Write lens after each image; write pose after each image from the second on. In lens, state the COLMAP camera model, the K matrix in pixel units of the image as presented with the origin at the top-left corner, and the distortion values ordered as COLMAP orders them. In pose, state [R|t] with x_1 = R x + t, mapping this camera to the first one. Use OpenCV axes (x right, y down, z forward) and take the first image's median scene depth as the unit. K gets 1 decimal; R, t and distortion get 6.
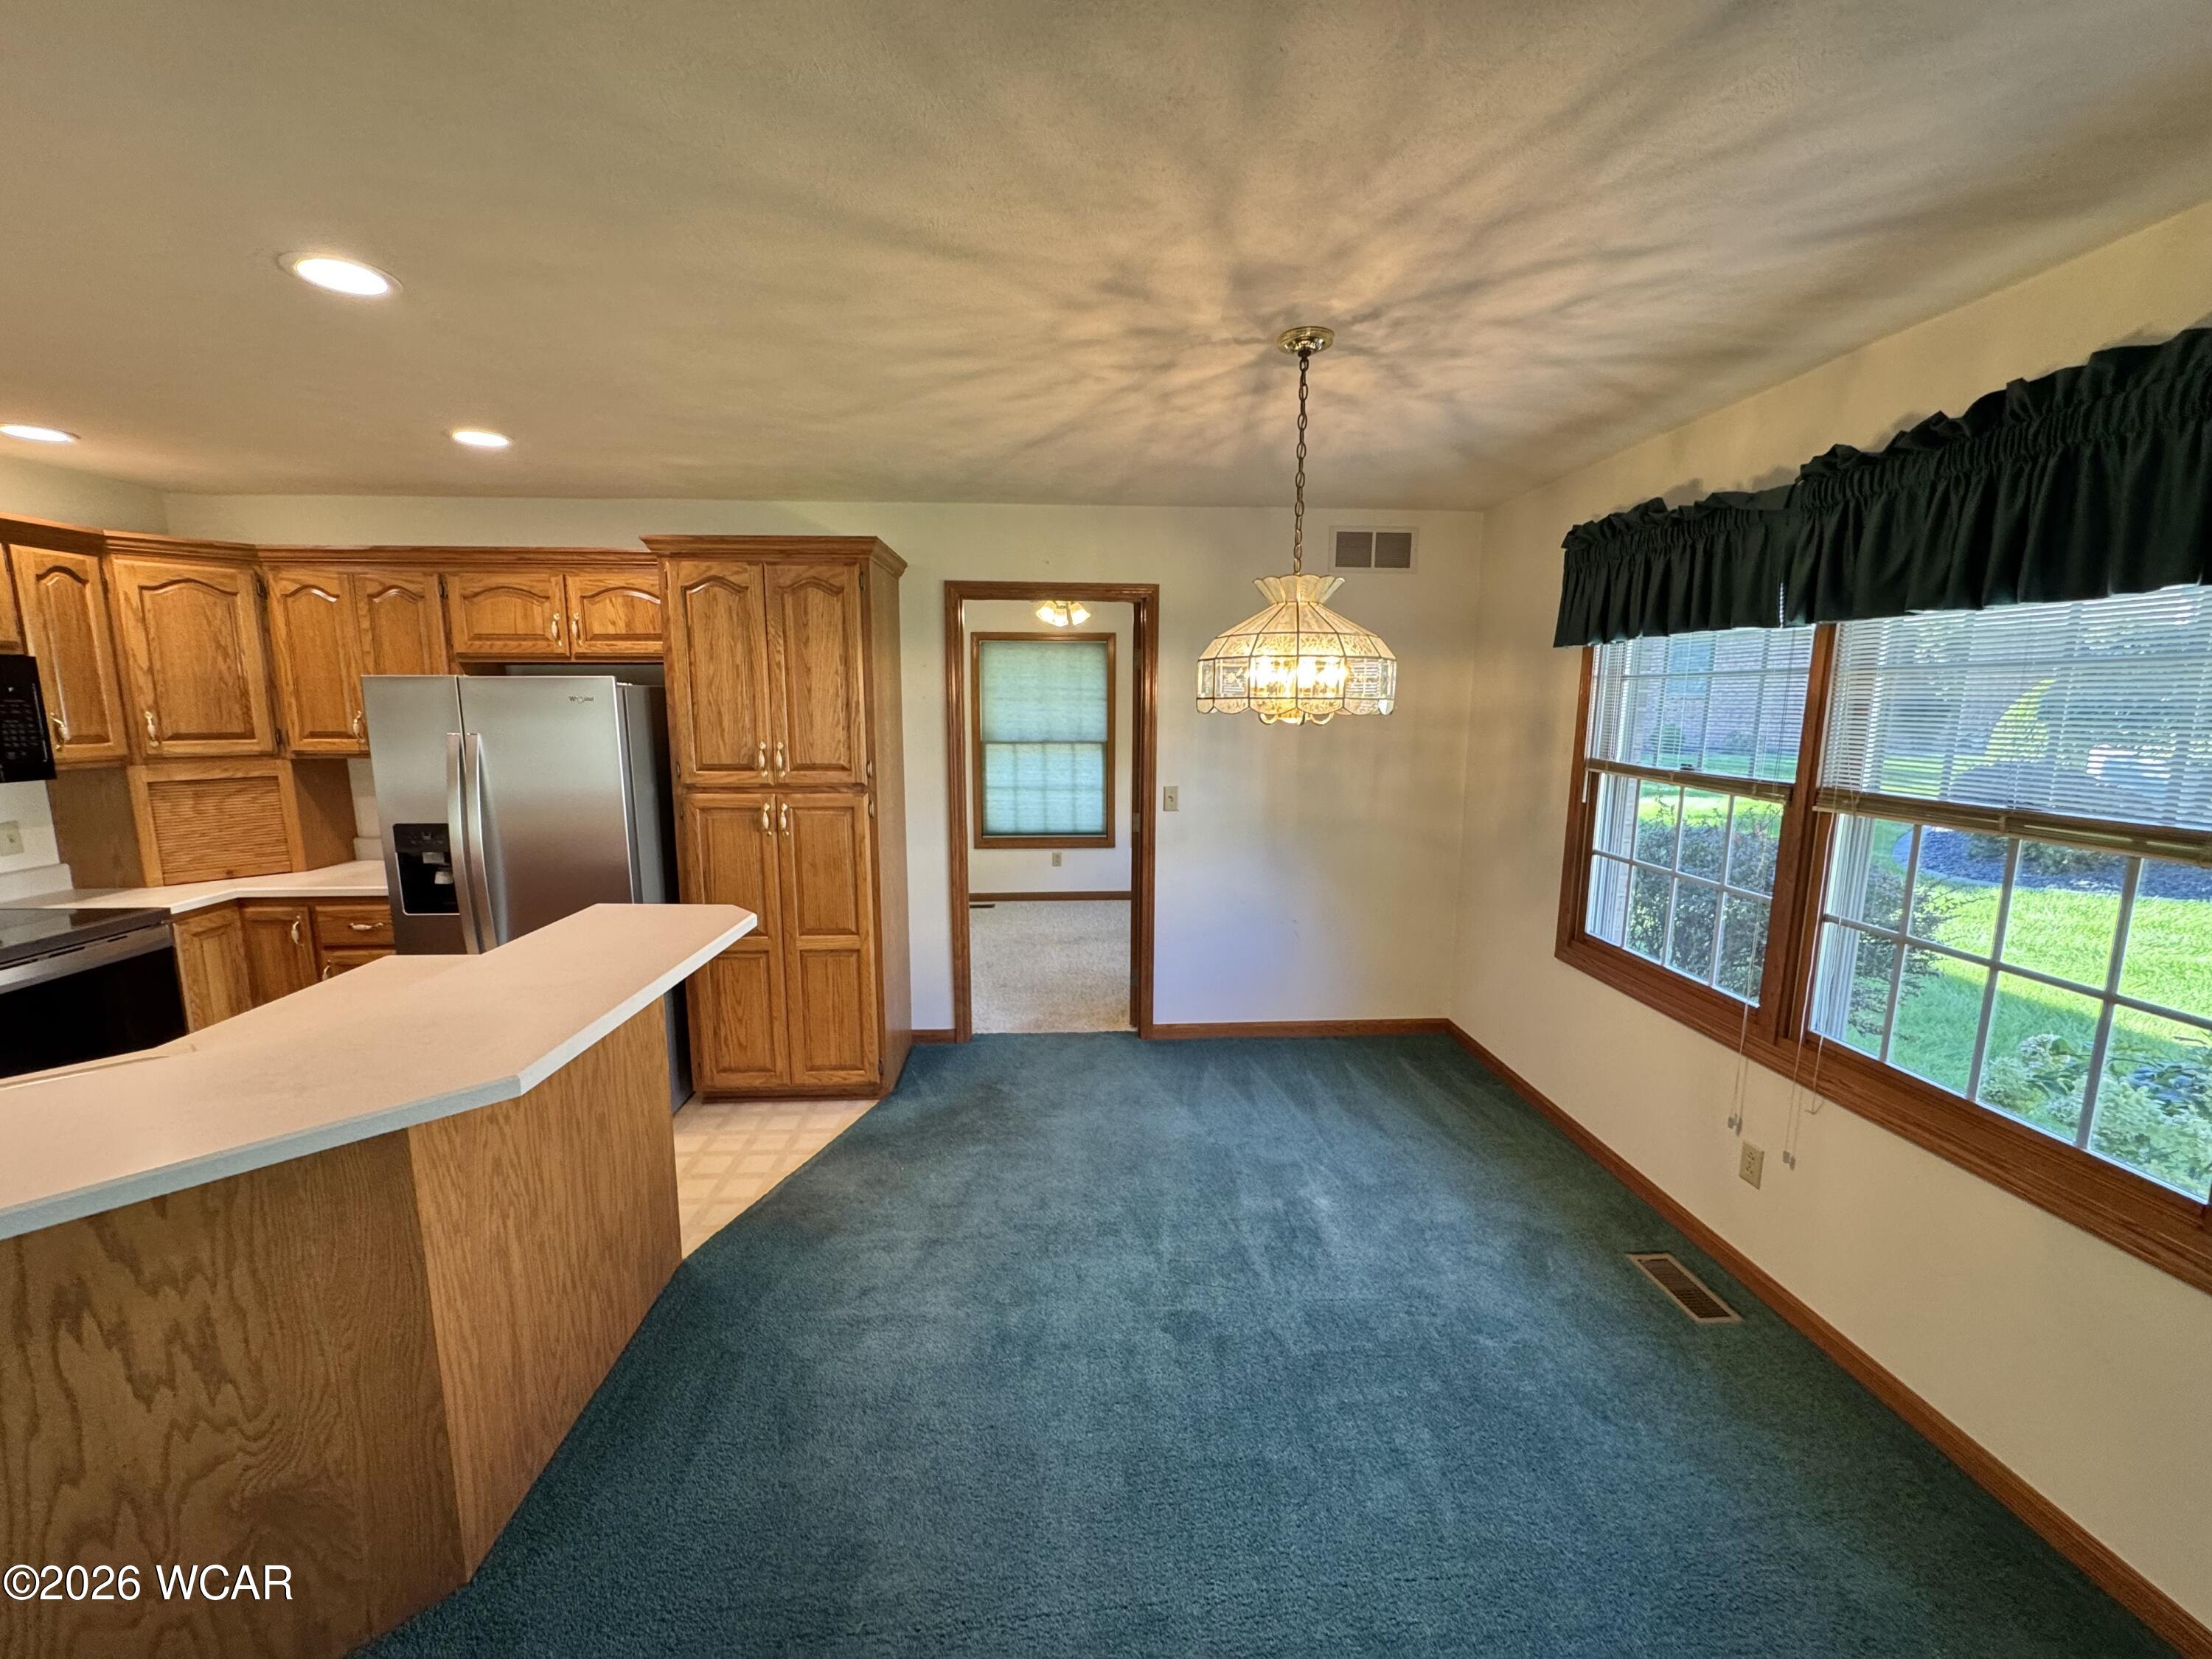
lens RADIAL K [[879.8, 0, 1107.7], [0, 879.8, 831.8], [0, 0, 1]] dist [-0.004310, 0.000349]
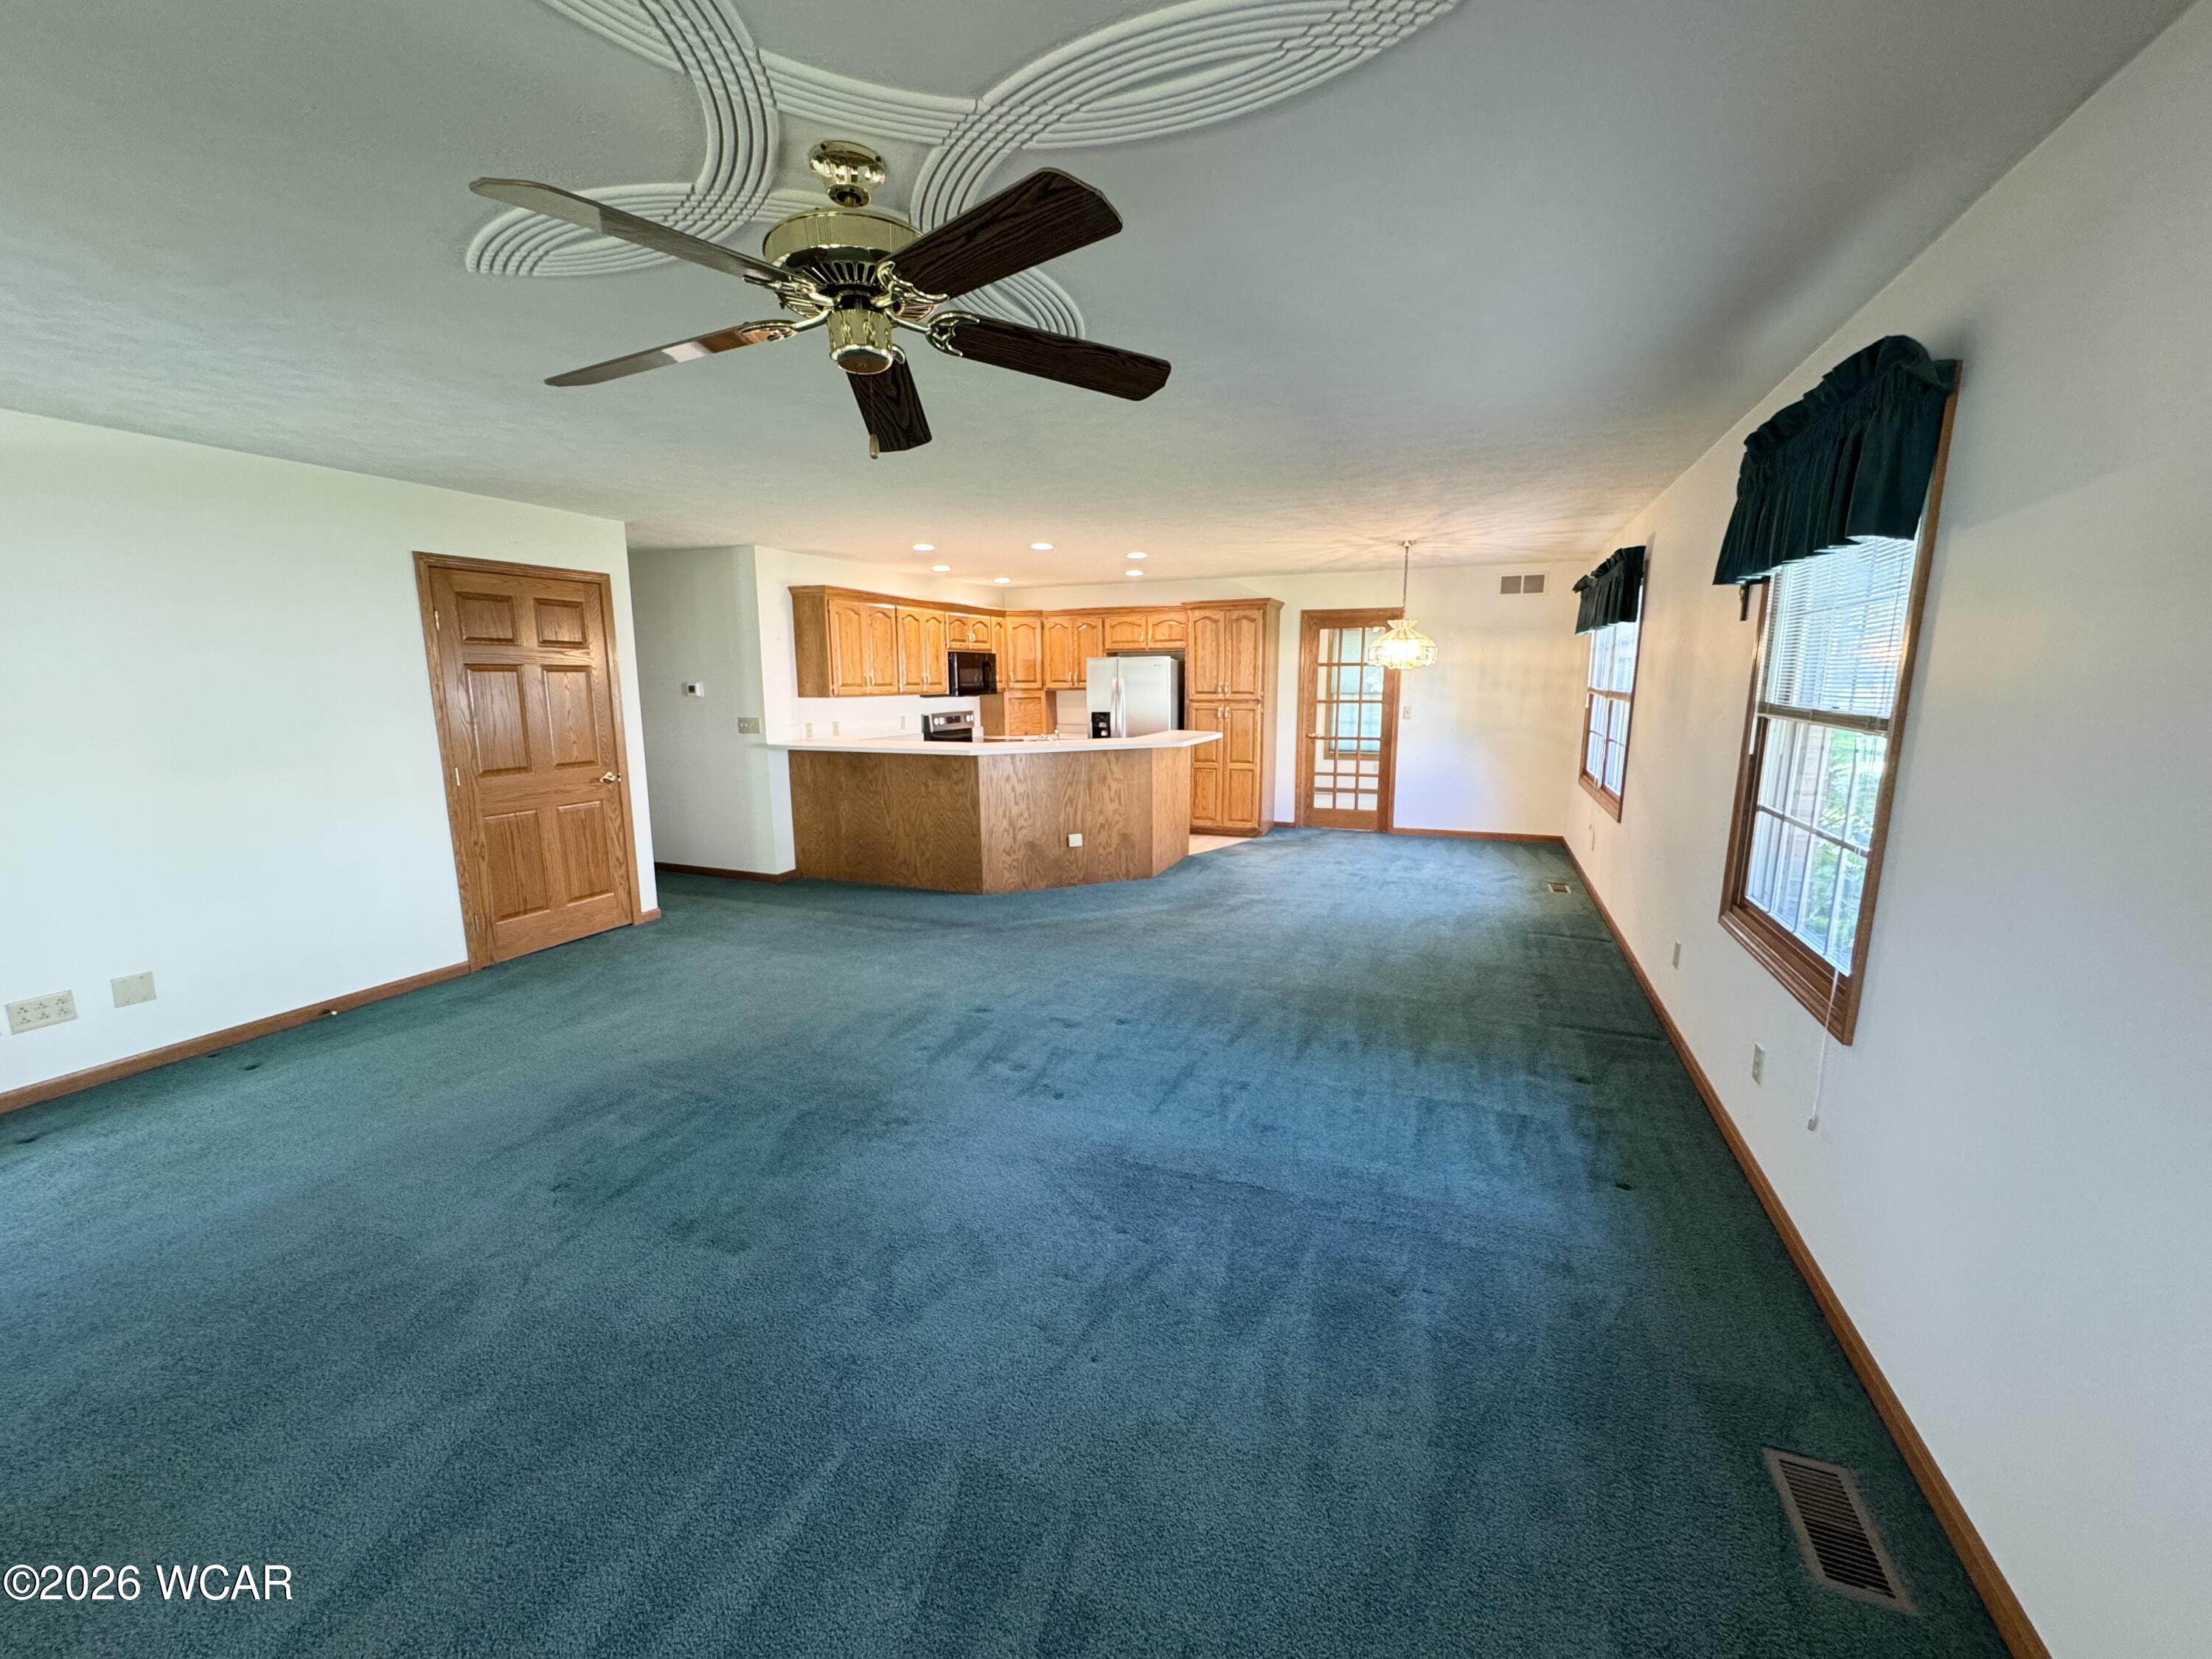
lens RADIAL K [[879.8, 0, 1105.3], [0, 879.8, 827.3], [0, 0, 1]] dist [-0.004310, 0.000349]
pose [[0.903052, 0.063308, -0.424839, 0.386518], [-0.053710, 0.997959, 0.034544, 0.233436], [0.426159, -0.008377, 0.904610, -1.359601]]
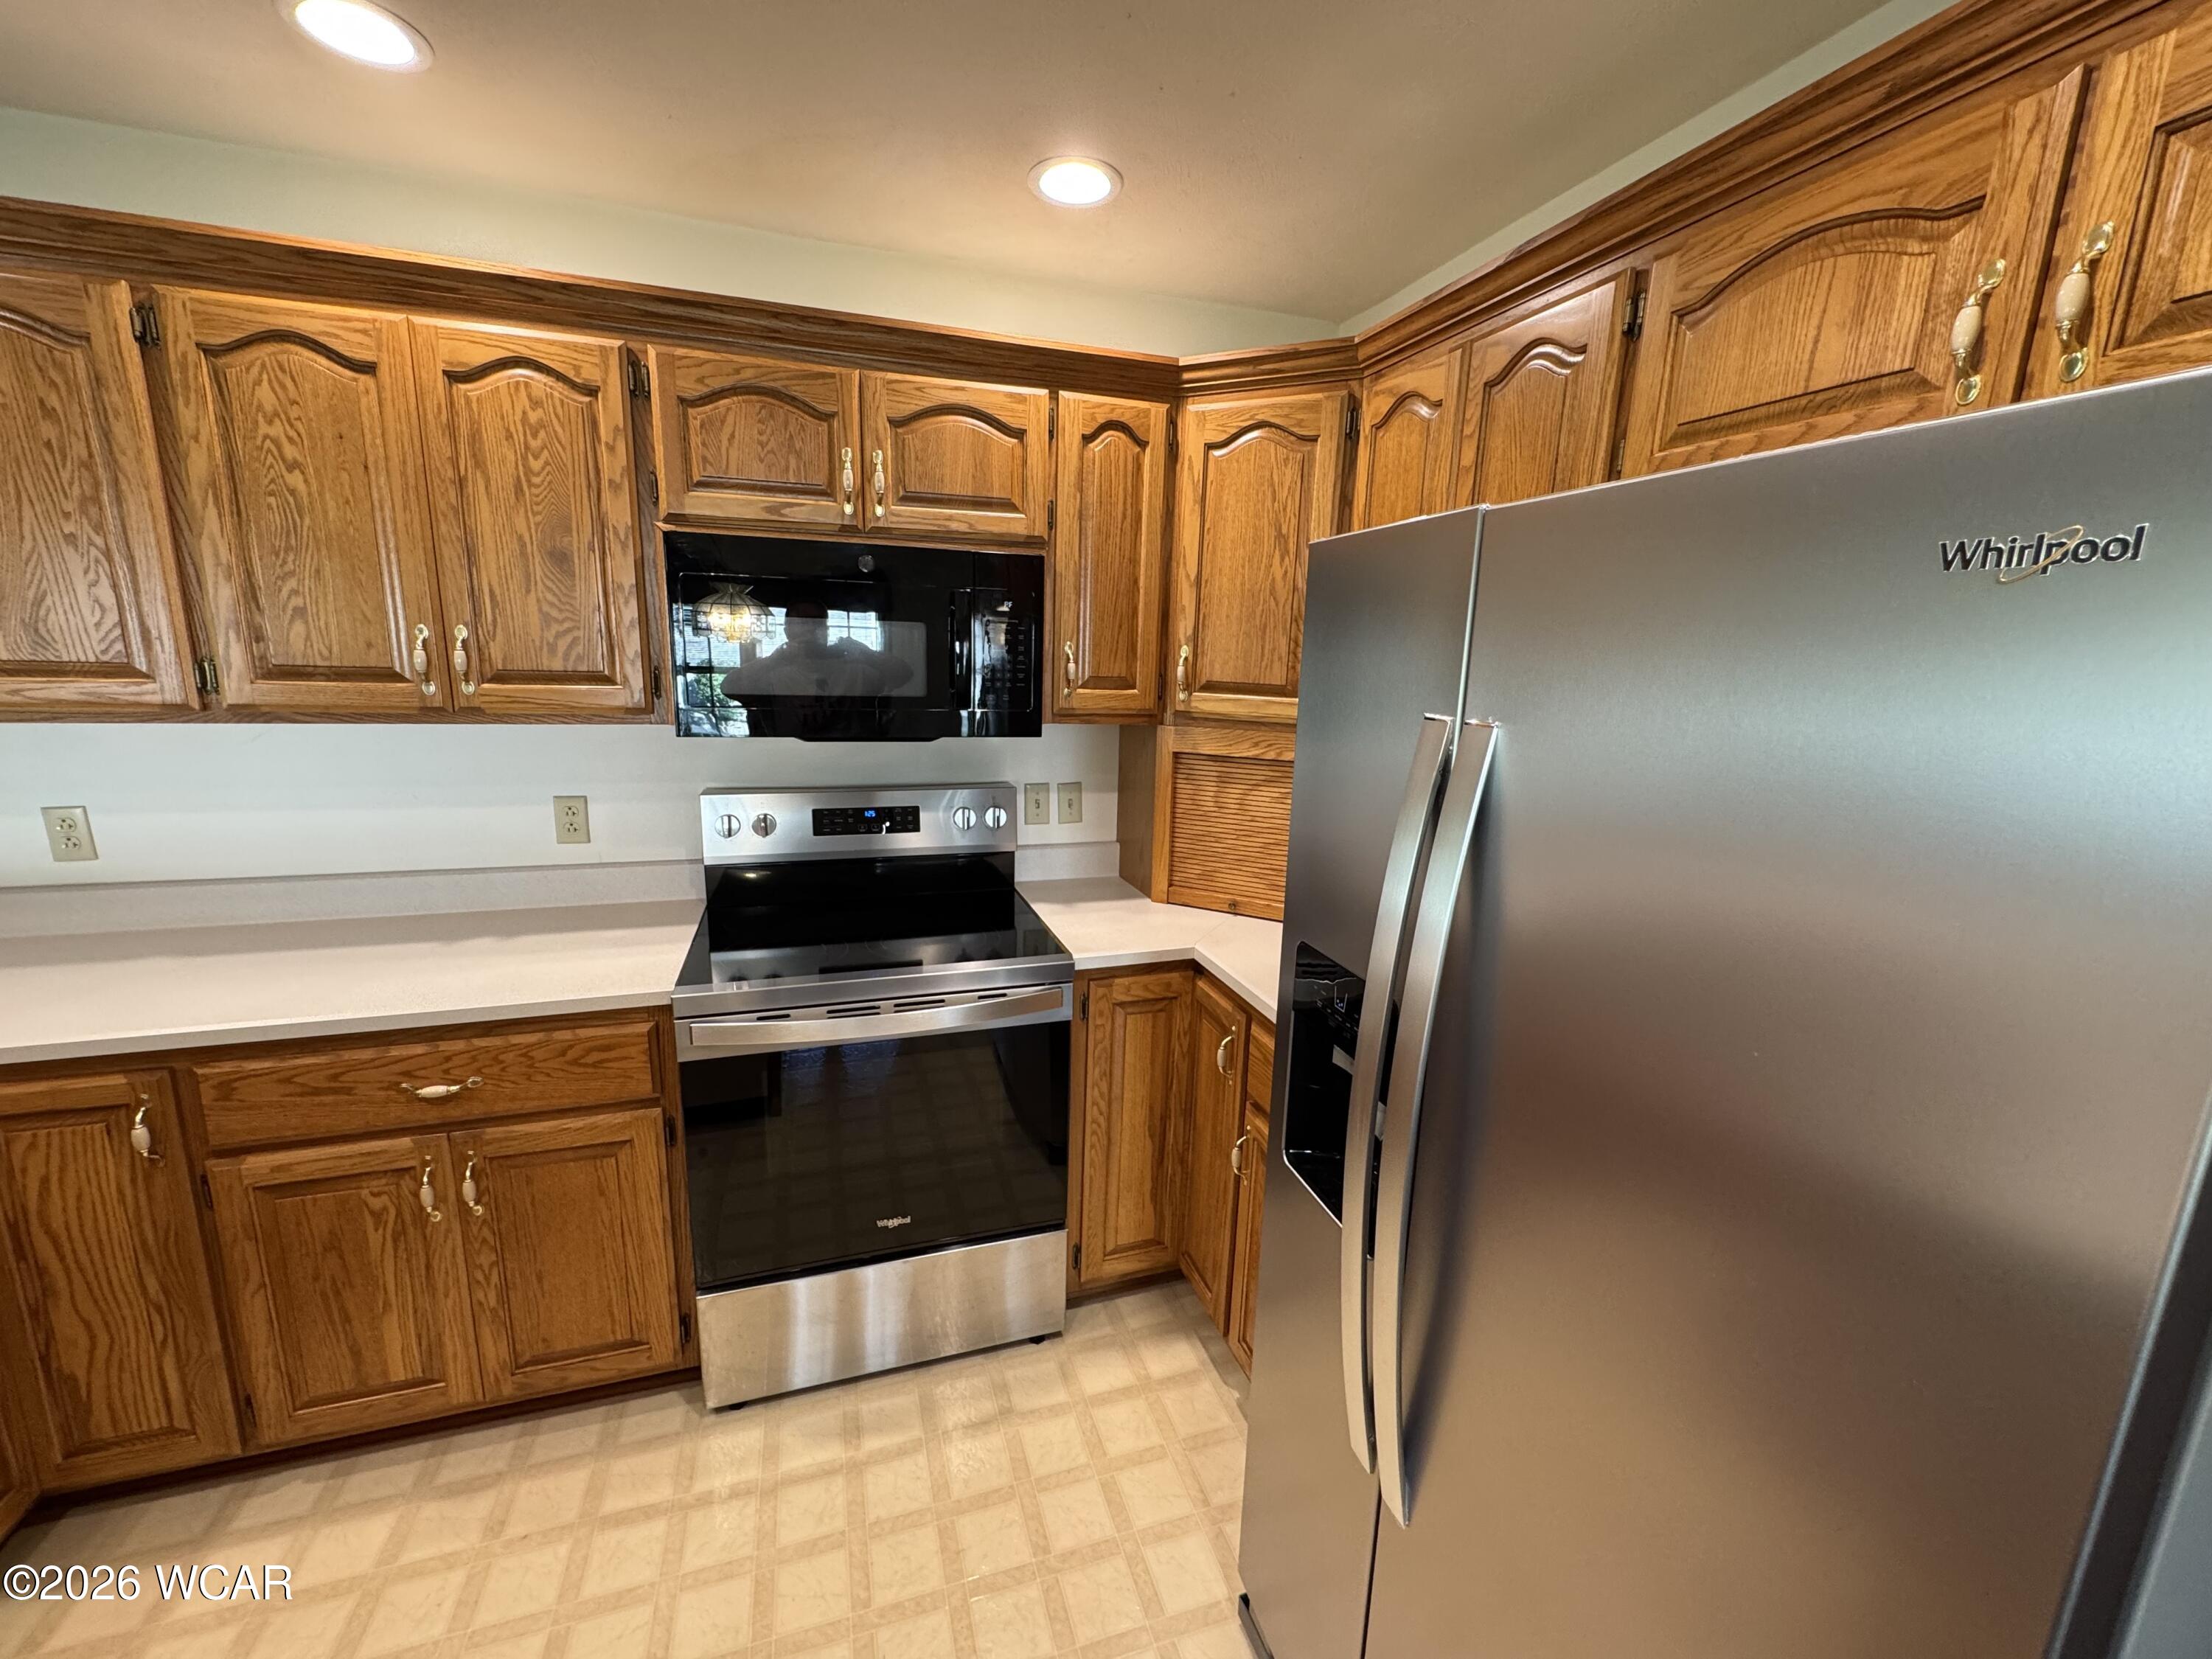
lens RADIAL K [[879.8, 0, 1104.0], [0, 879.8, 831.2], [0, 0, 1]] dist [-0.004310, 0.000349]
pose [[0.260333, 0.200236, -0.944527, -0.443975], [-0.172128, 0.972213, 0.158663, -0.091763], [0.950052, 0.121274, 0.287565, 0.736014]]
